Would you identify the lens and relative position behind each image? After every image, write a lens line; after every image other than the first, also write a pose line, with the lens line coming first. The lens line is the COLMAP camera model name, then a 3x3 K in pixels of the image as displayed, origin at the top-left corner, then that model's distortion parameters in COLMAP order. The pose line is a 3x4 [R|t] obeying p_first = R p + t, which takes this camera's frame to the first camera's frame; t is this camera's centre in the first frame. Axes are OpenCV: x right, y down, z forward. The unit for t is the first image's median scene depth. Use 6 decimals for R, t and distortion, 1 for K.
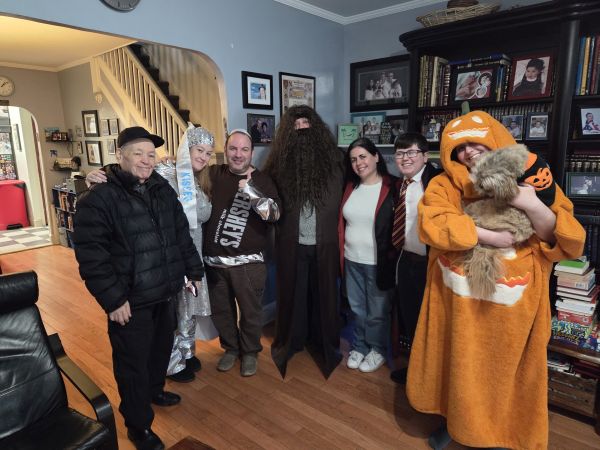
lens RADIAL K [[406.7, 0, 301.7], [0, 406.7, 223.7], [0, 0, 1]] dist [0.060158, -0.047939]
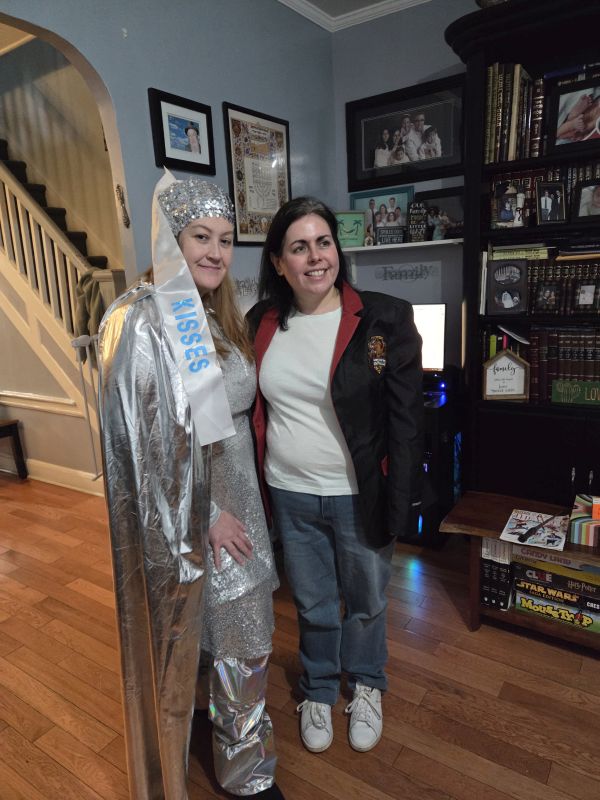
lens RADIAL K [[542.3, 0, 309.6], [0, 542.3, 404.9], [0, 0, 1]] dist [0.060158, -0.047939]
pose [[0.992568, -0.059744, 0.106018, -0.043671], [0.056827, 0.997924, 0.030320, 0.000360], [-0.107609, -0.024070, 0.993902, 0.289184]]
